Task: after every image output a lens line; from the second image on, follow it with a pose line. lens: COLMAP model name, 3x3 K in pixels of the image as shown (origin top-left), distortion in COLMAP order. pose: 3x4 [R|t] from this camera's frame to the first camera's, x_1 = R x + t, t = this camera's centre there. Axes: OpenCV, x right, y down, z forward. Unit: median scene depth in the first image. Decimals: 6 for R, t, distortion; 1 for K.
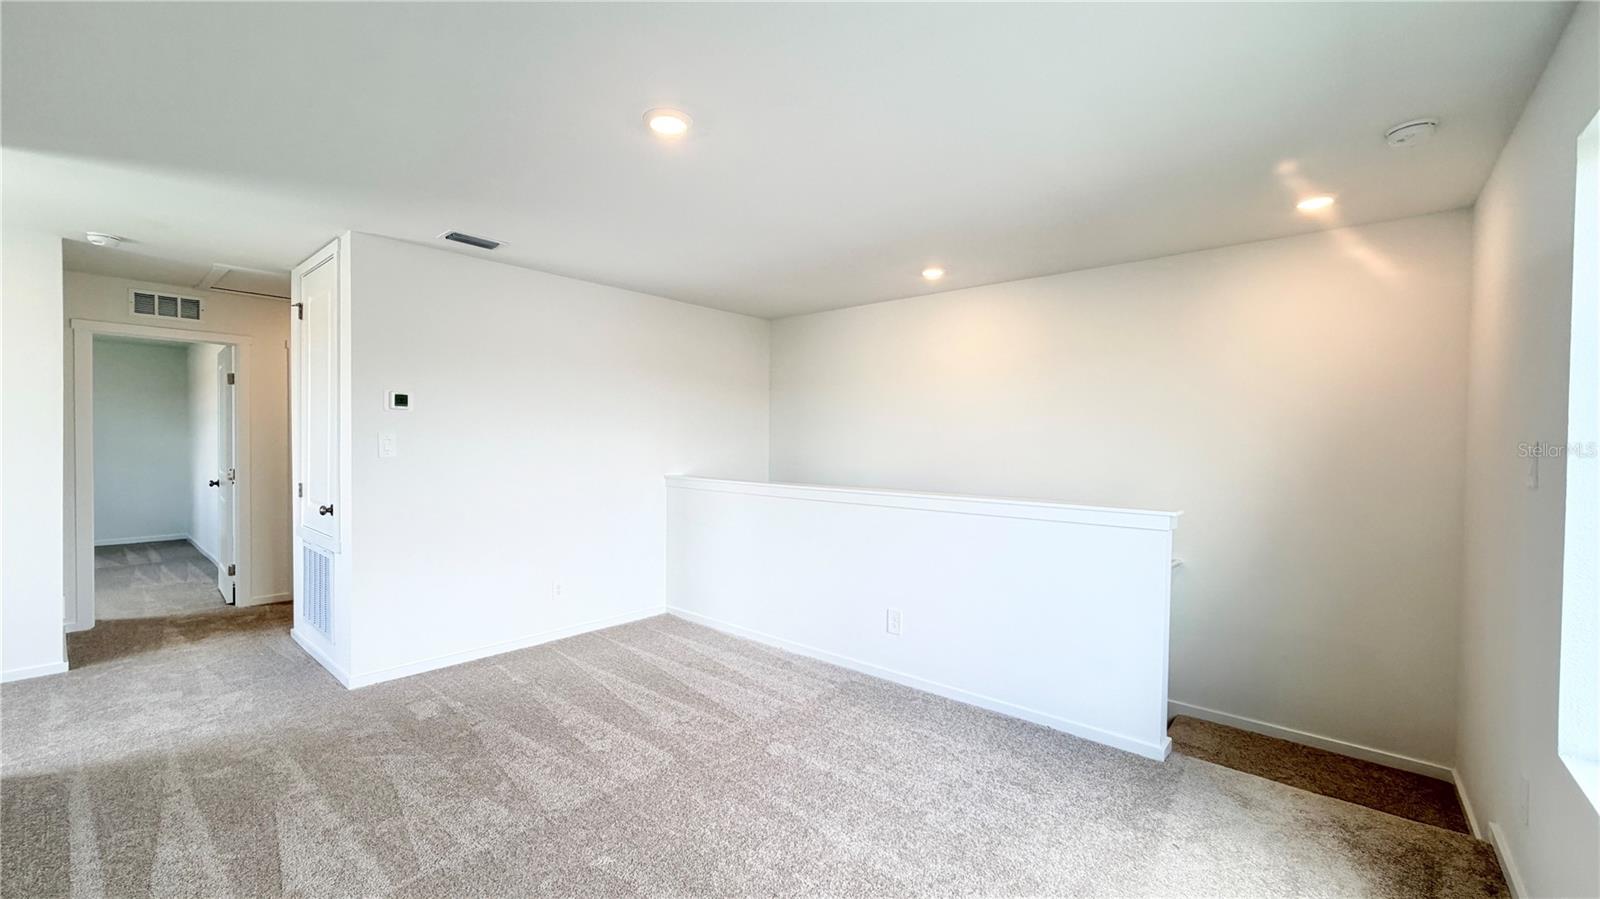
lens RADIAL K [[636.1, 0, 796.3], [0, 636.1, 450.6], [0, 0, 1]] dist [0.001822, 0.000080]
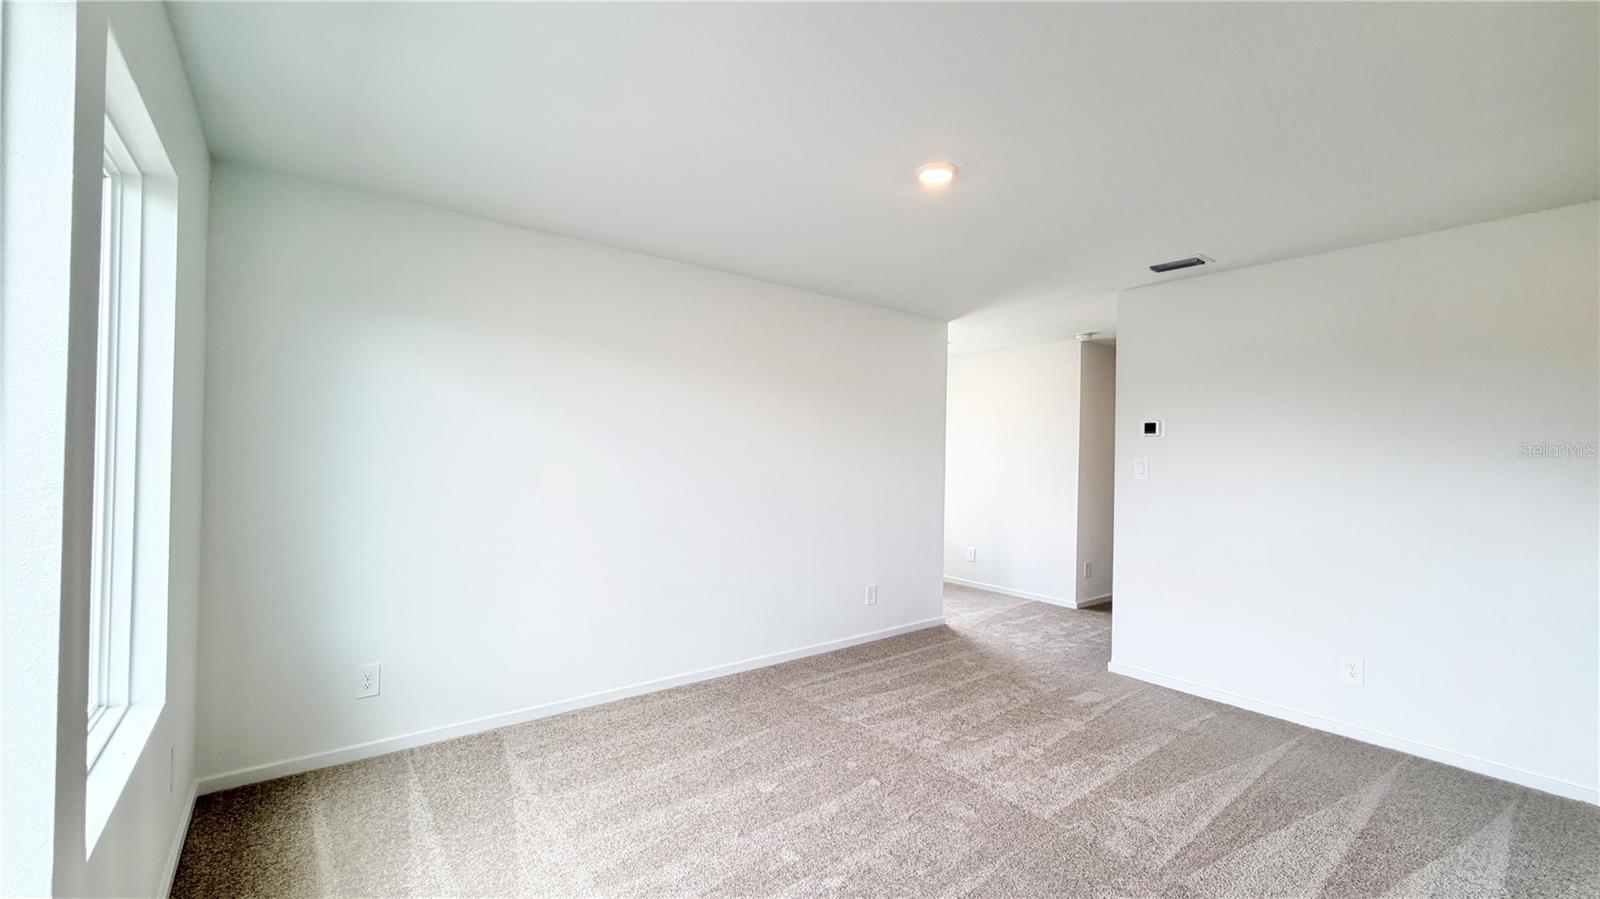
lens RADIAL K [[636.1, 0, 796.3], [0, 636.1, 450.6], [0, 0, 1]] dist [0.001822, 0.000080]
pose [[-0.170767, -0.019066, -0.985127, 0.628558], [-0.037156, 0.999226, -0.012898, -0.003098], [0.984611, 0.034401, -0.171344, 0.649257]]
